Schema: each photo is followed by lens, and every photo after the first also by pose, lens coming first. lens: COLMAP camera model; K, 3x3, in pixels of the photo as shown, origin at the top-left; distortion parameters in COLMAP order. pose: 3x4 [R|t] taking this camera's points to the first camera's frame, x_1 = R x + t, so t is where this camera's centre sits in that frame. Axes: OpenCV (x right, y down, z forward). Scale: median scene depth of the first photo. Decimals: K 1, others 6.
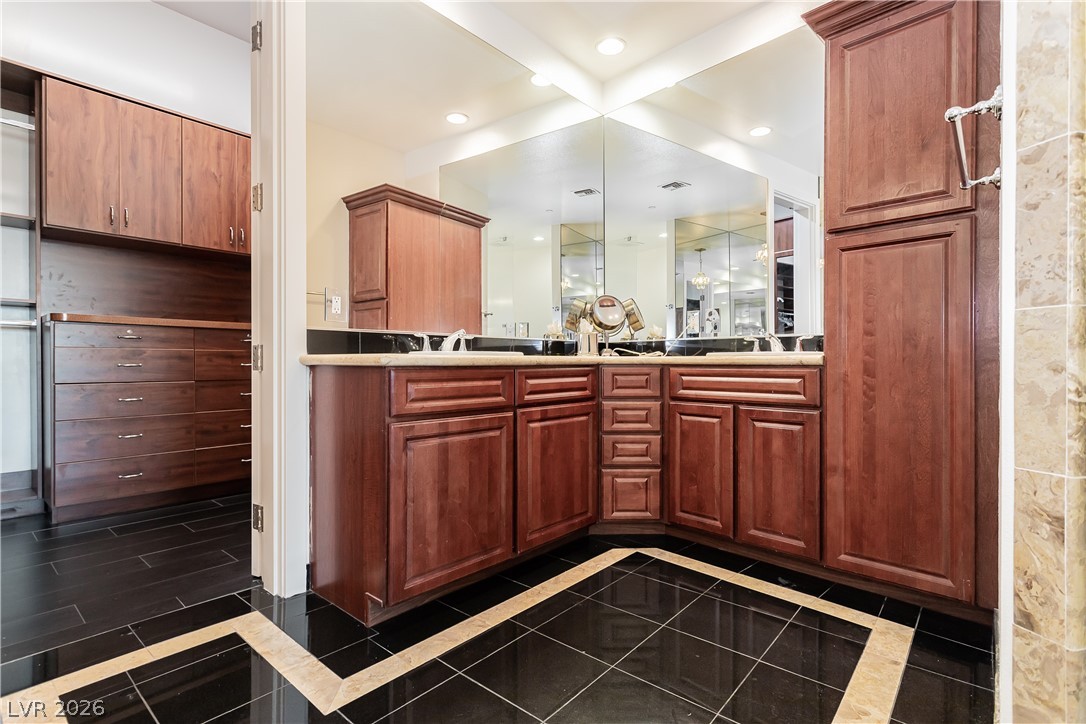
lens RADIAL K [[522.5, 0, 535.6], [0, 522.5, 364.9], [0, 0, 1]] dist [0.000317, -0.000082]
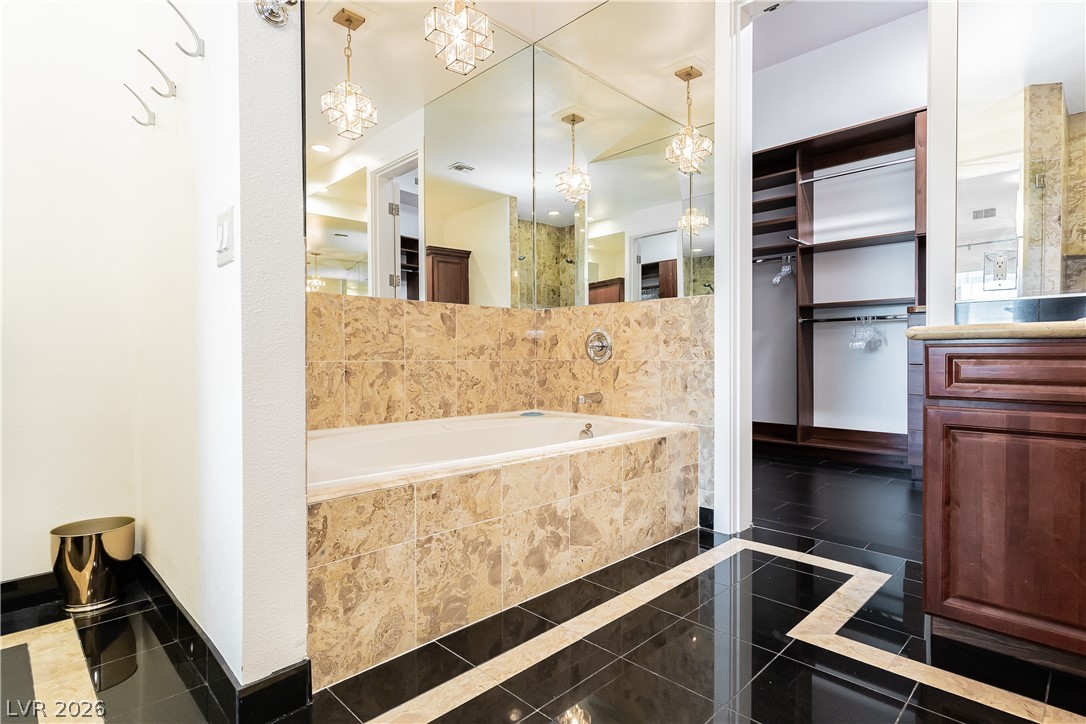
lens RADIAL K [[522.5, 0, 535.6], [0, 522.5, 364.9], [0, 0, 1]] dist [0.000317, -0.000082]
pose [[-0.090369, 0.017198, -0.995760, 0.566183], [0.003106, 0.999851, 0.016987, 0.023872], [0.995904, -0.001558, -0.090409, 0.370625]]
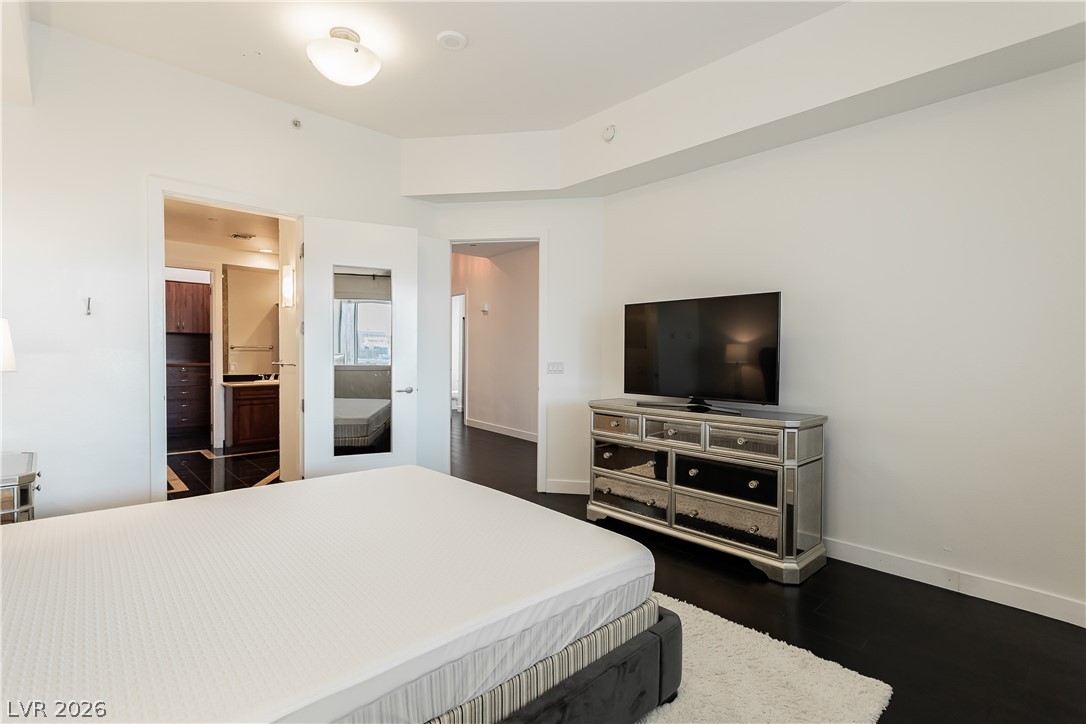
lens RADIAL K [[510.2, 0, 539.1], [0, 510.2, 363.1], [0, 0, 1]] dist [0.003320, 0.001456]
pose [[0.993825, 0.010486, -0.110462, 2.162099], [-0.008227, 0.999748, 0.020891, -0.248677], [0.110654, -0.019853, 0.993661, -2.305636]]
